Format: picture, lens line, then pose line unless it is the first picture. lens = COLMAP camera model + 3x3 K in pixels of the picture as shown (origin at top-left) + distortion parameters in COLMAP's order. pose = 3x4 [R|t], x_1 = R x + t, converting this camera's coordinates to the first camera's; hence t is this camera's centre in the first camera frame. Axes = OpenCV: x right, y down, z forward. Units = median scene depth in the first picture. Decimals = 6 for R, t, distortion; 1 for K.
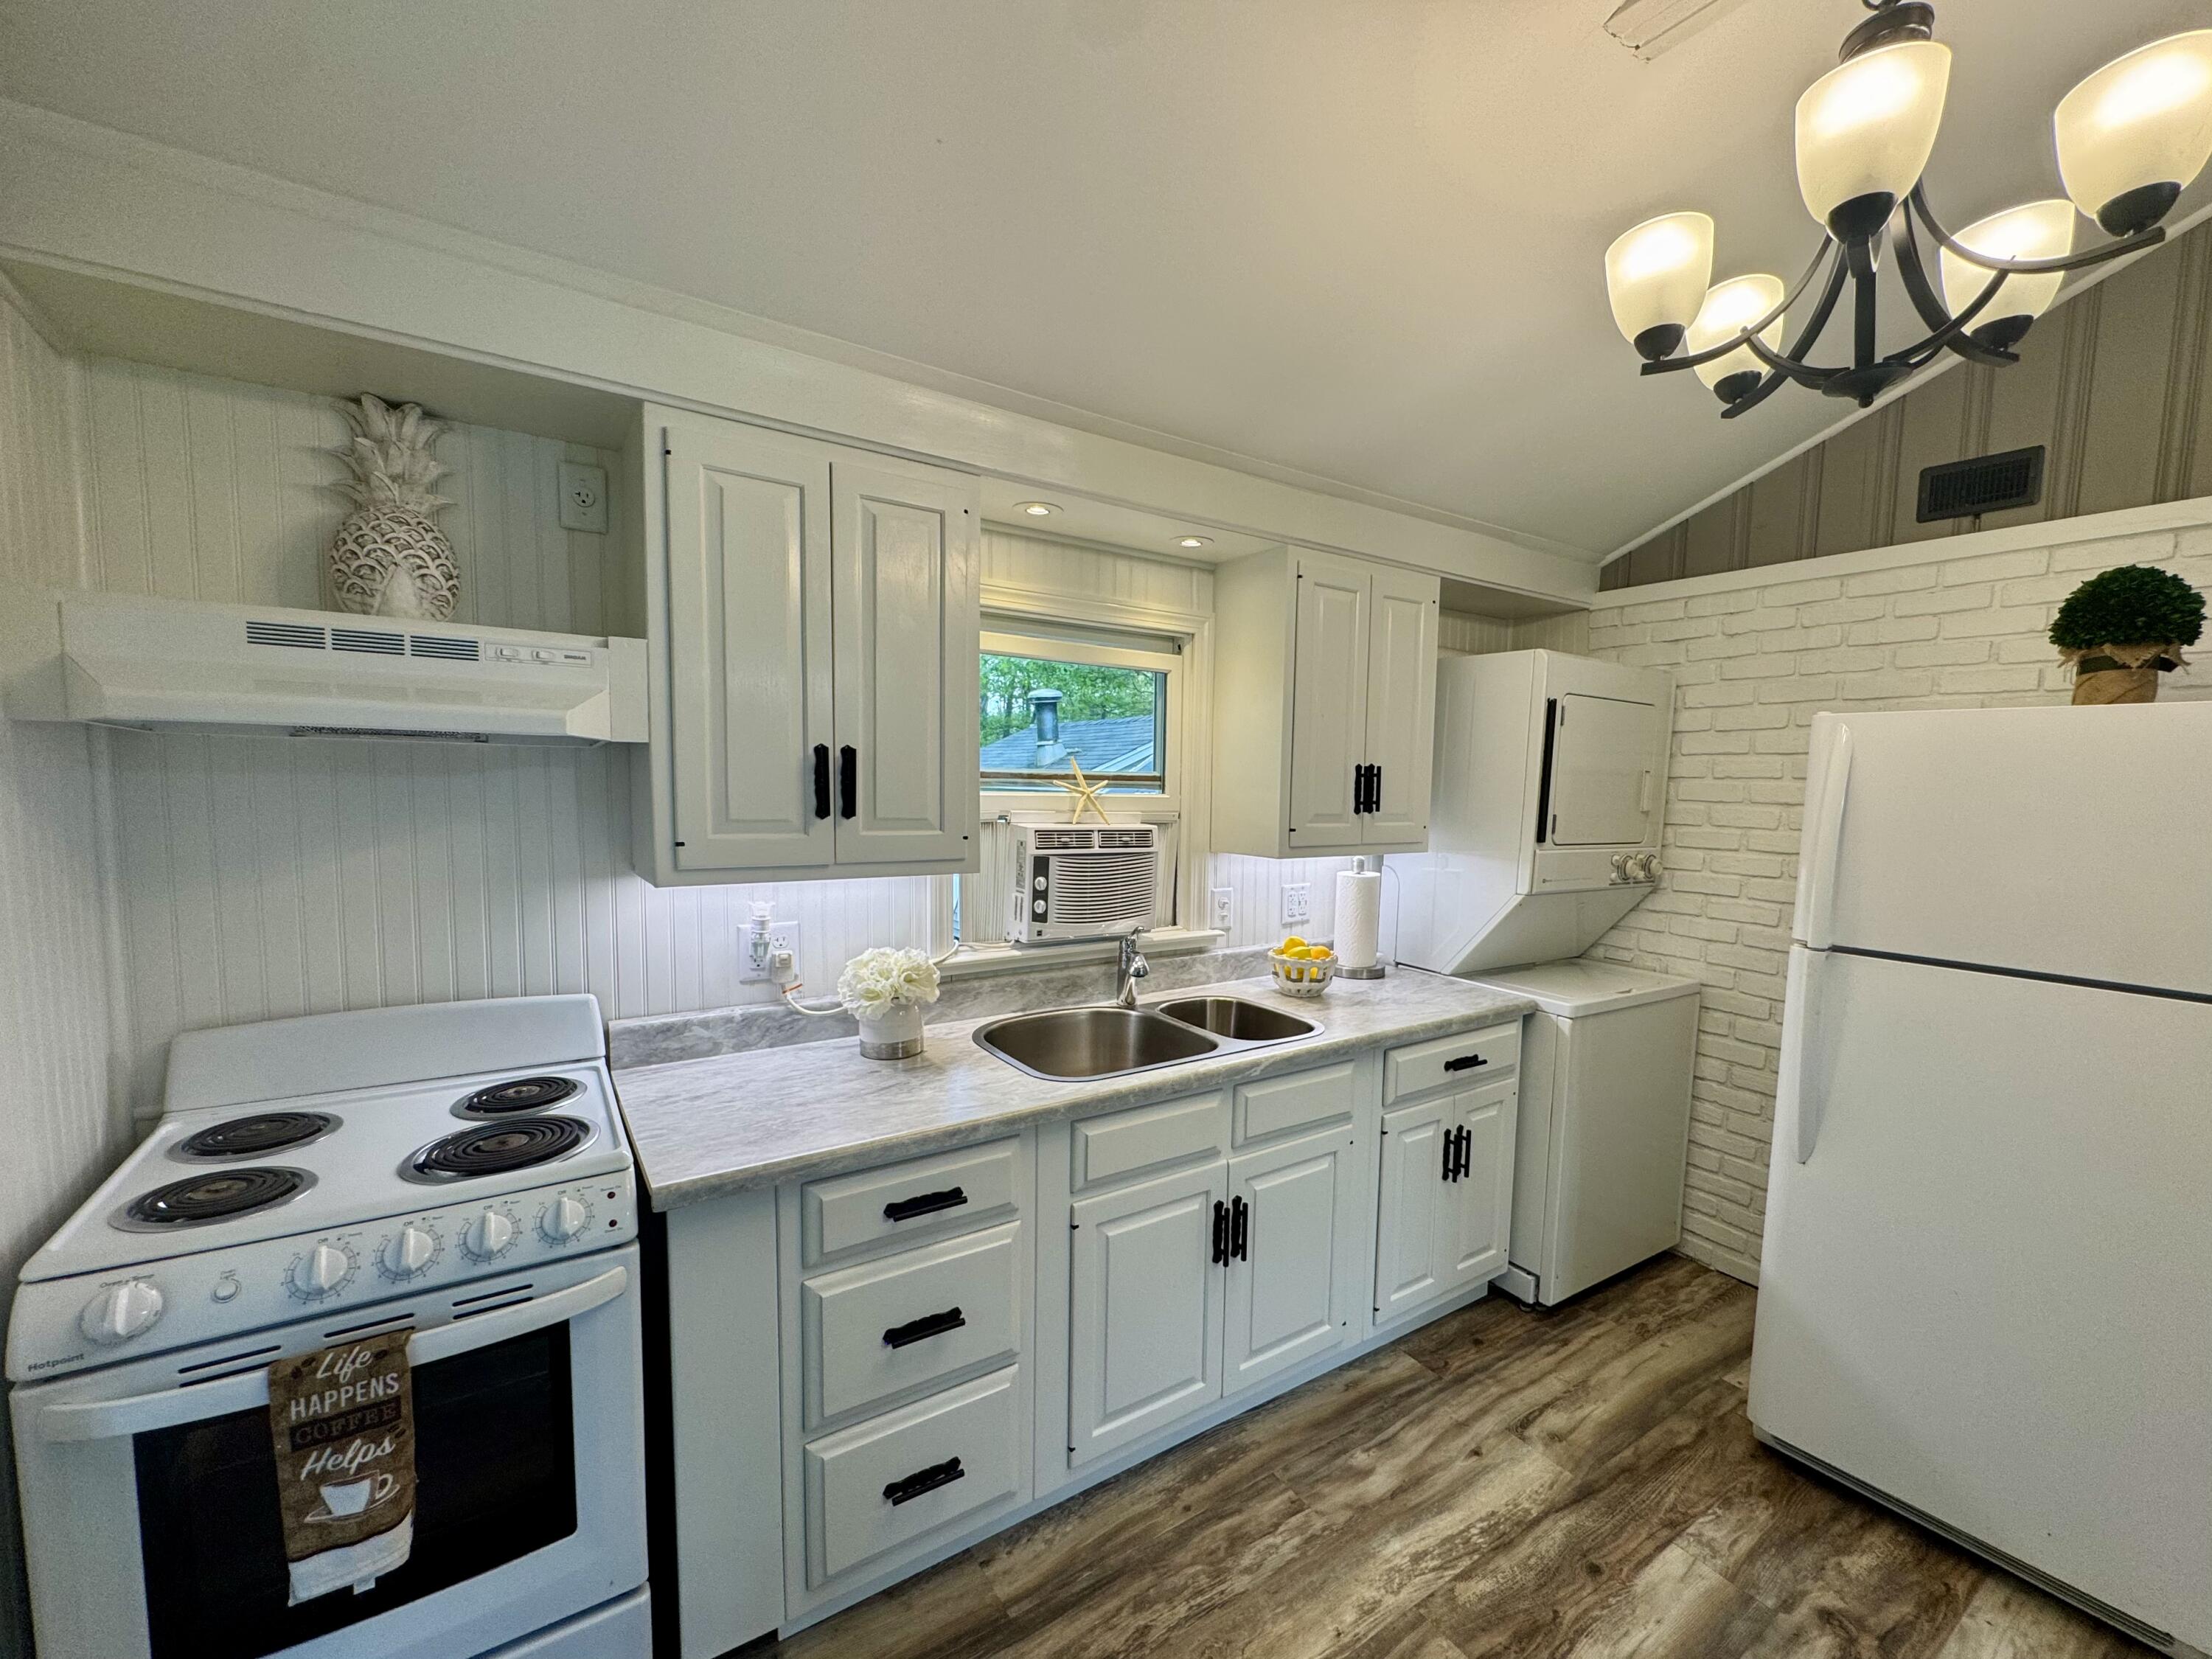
lens RADIAL K [[882.6, 0, 1100.4], [0, 882.6, 861.3], [0, 0, 1]] dist [-0.011385, -0.000396]
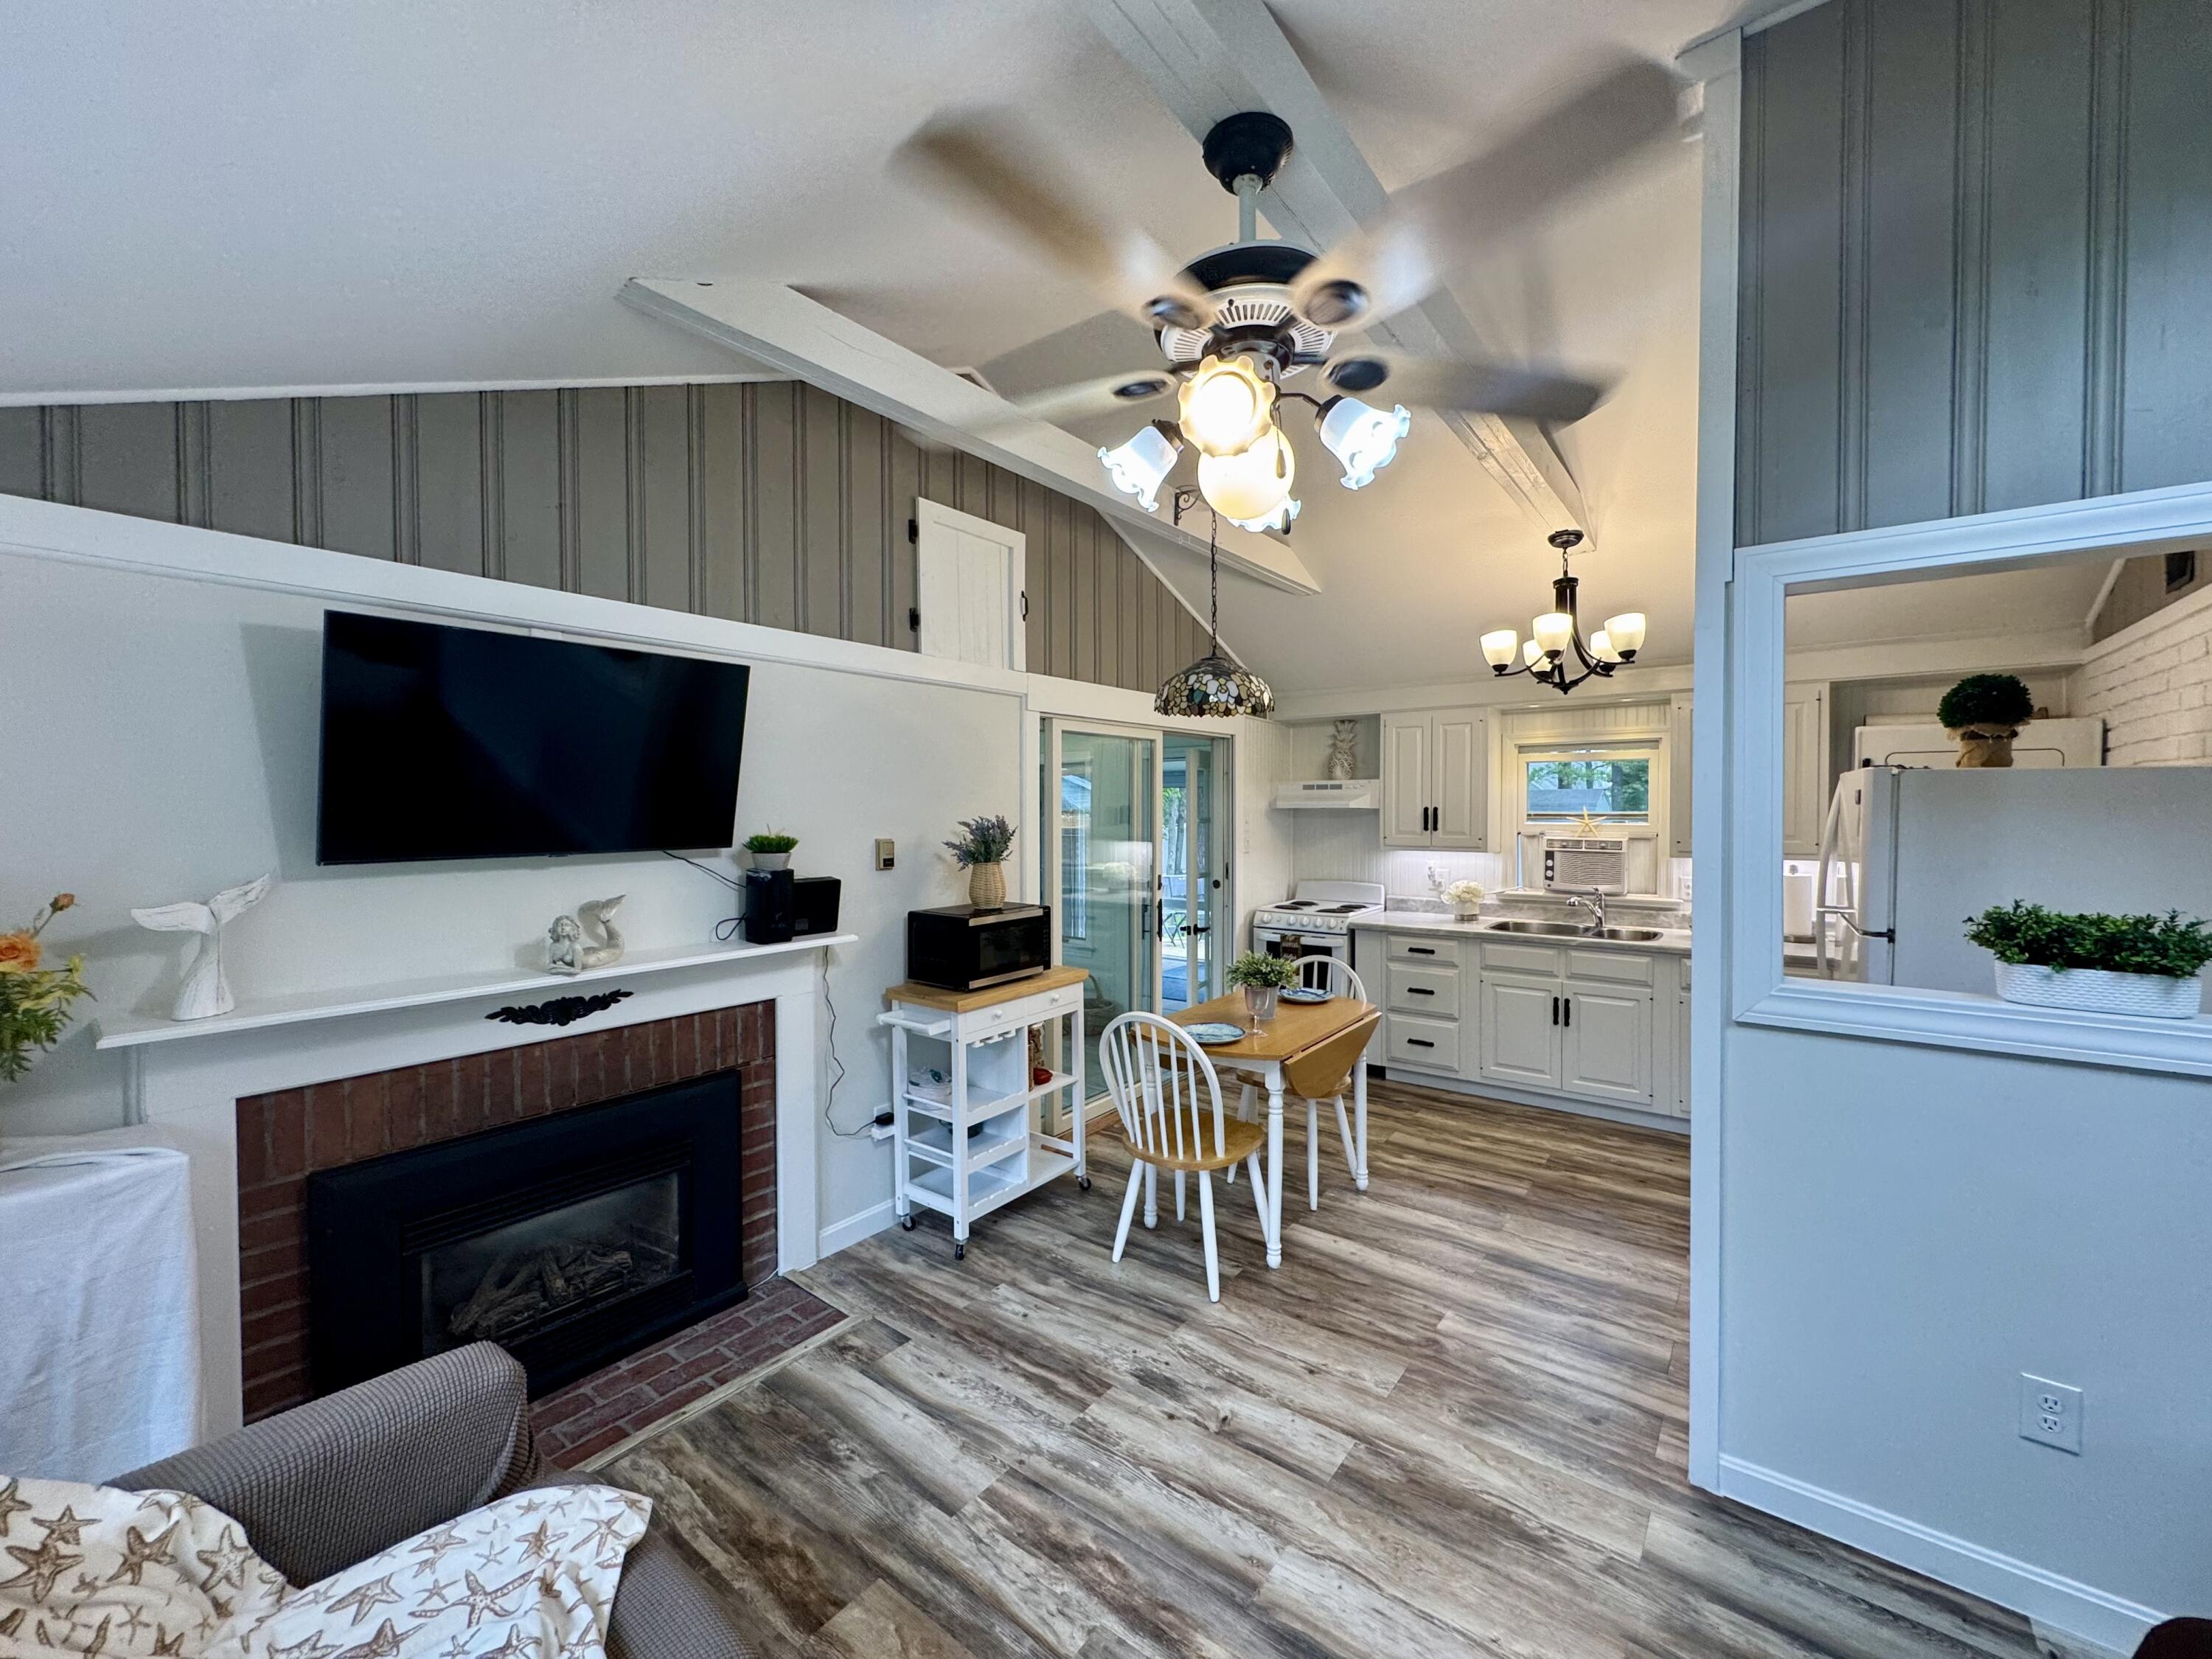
lens RADIAL K [[882.6, 0, 1108.5], [0, 882.6, 829.3], [0, 0, 1]] dist [-0.011385, -0.000396]
pose [[0.311940, 0.003217, -0.950096, 1.989601], [-0.074442, 0.997003, -0.021066, 0.081410], [0.947181, 0.077298, 0.311244, -0.887250]]
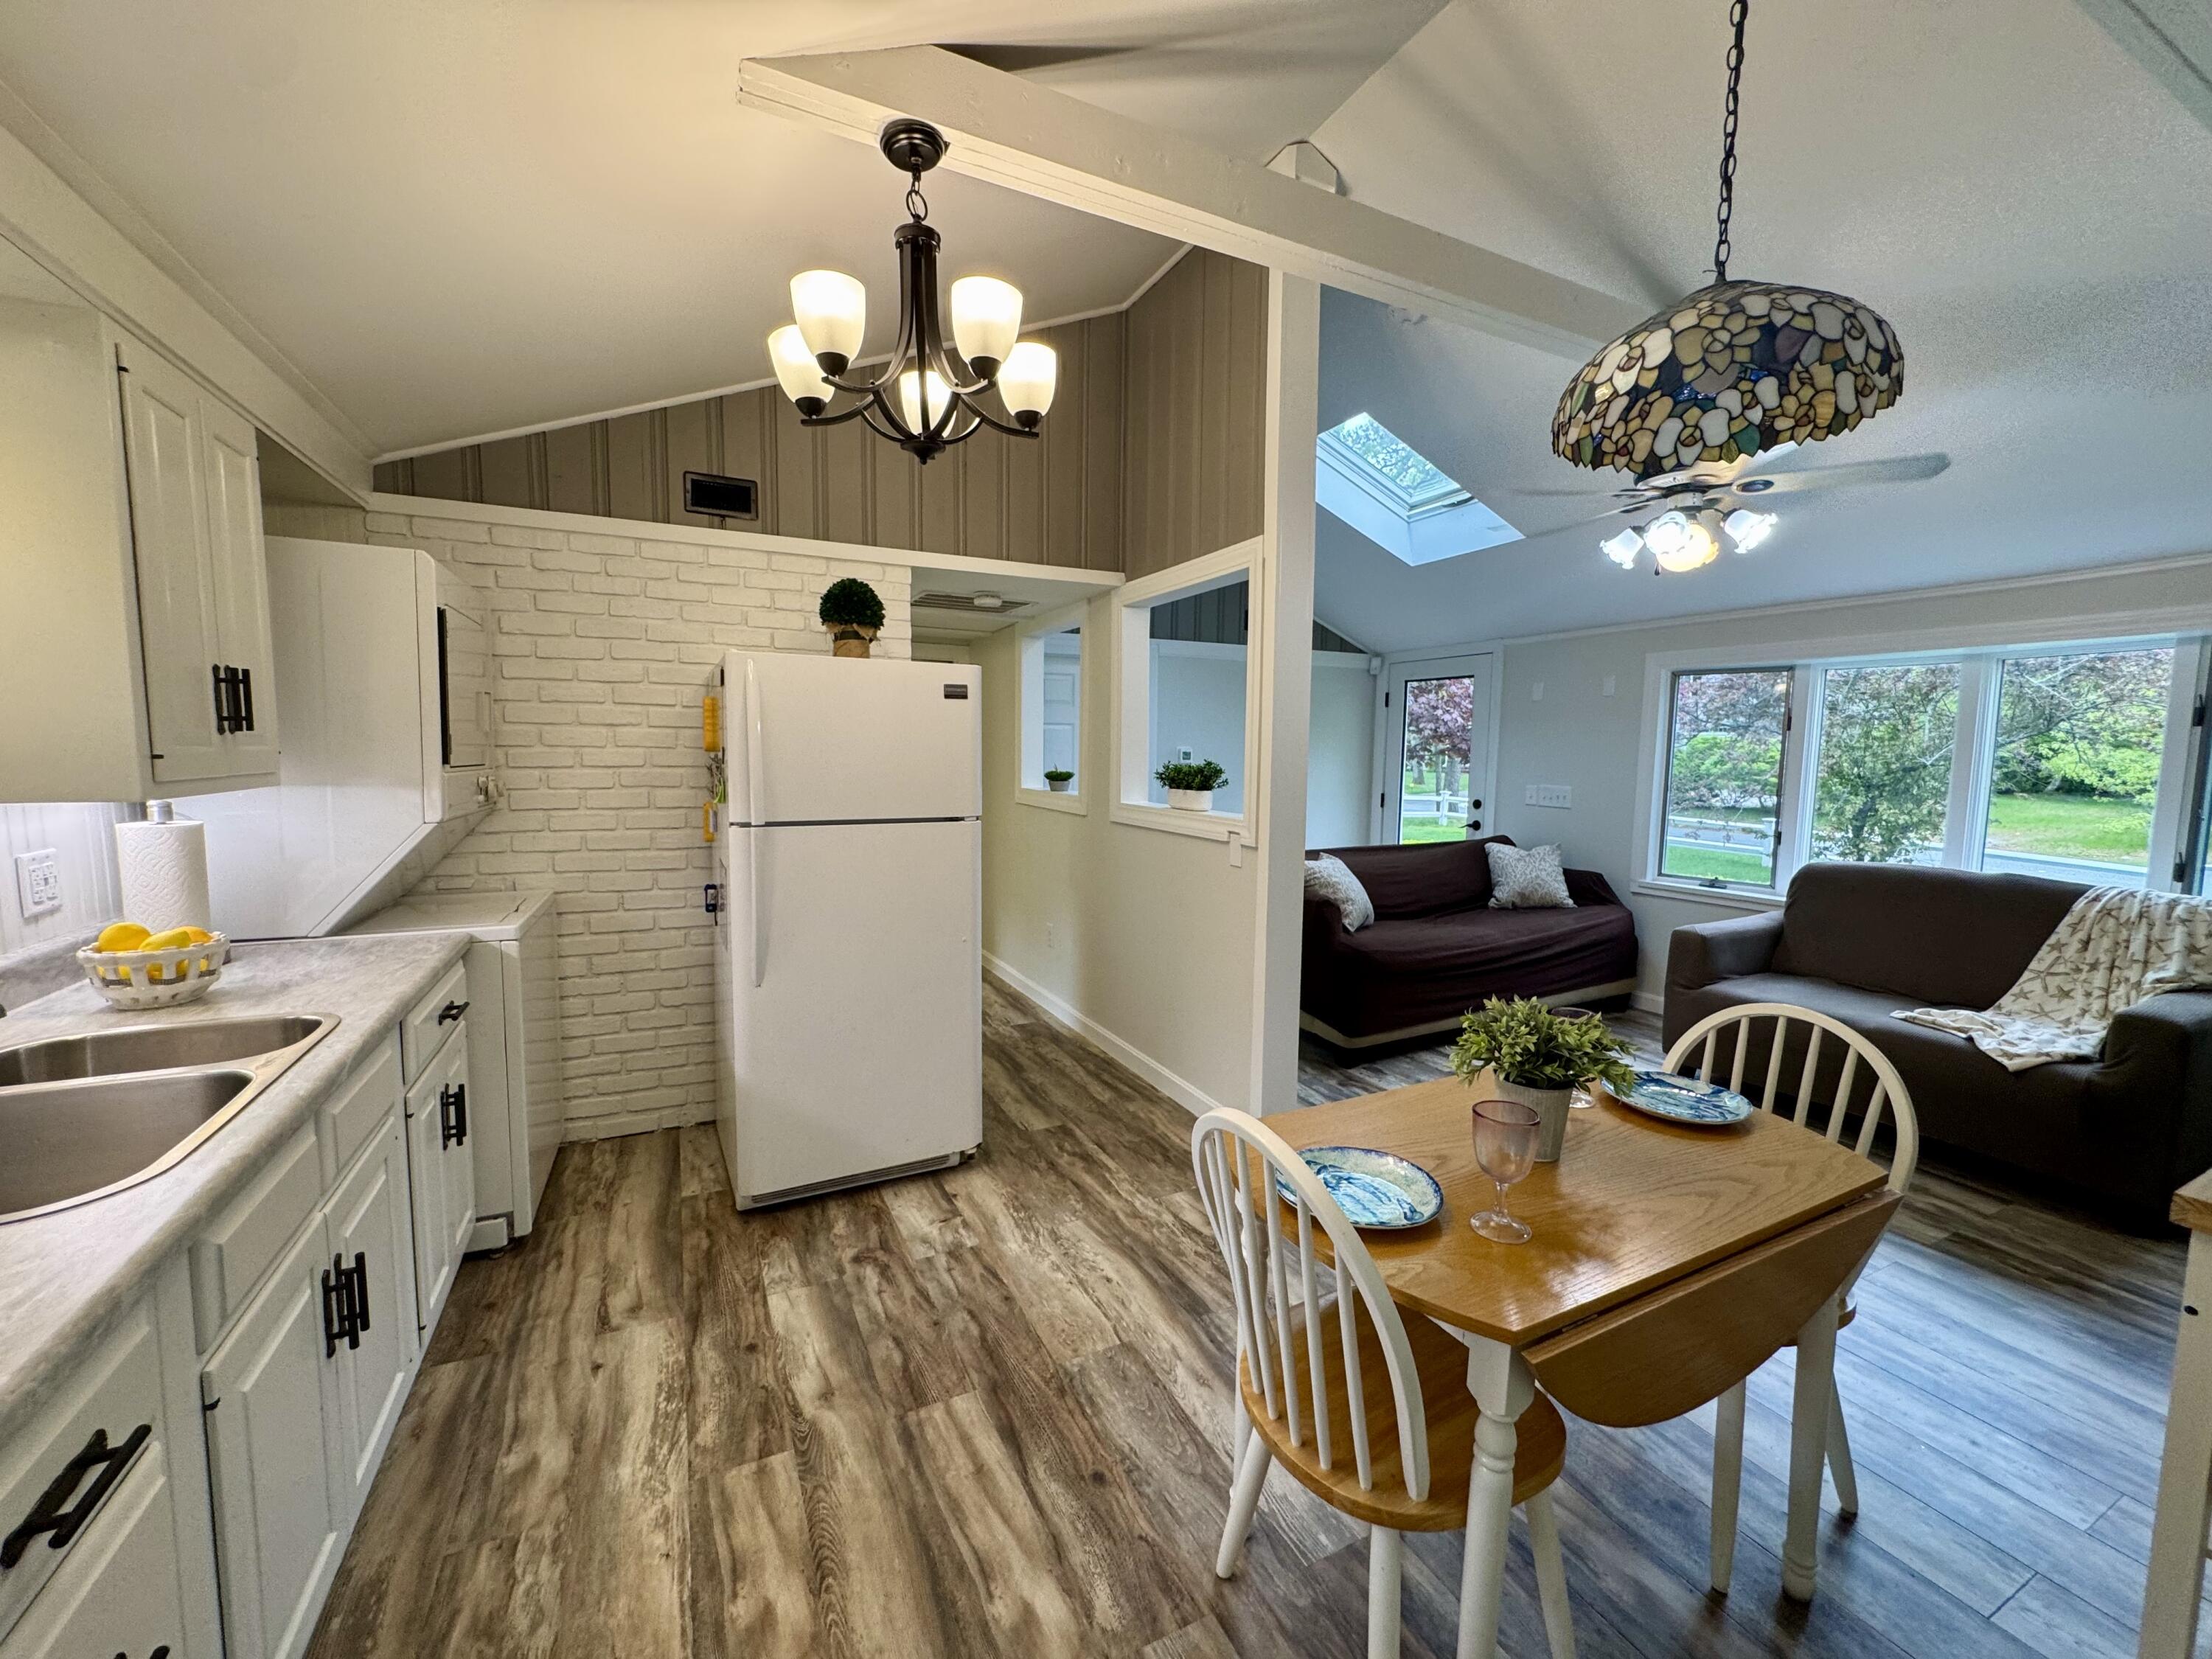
lens RADIAL K [[882.6, 0, 1112.2], [0, 882.6, 821.8], [0, 0, 1]] dist [-0.011385, -0.000396]
pose [[0.131420, -0.101338, 0.986134, -0.440998], [0.077842, 0.992745, 0.091643, 0.012364], [-0.988266, 0.064719, 0.138355, 0.256346]]
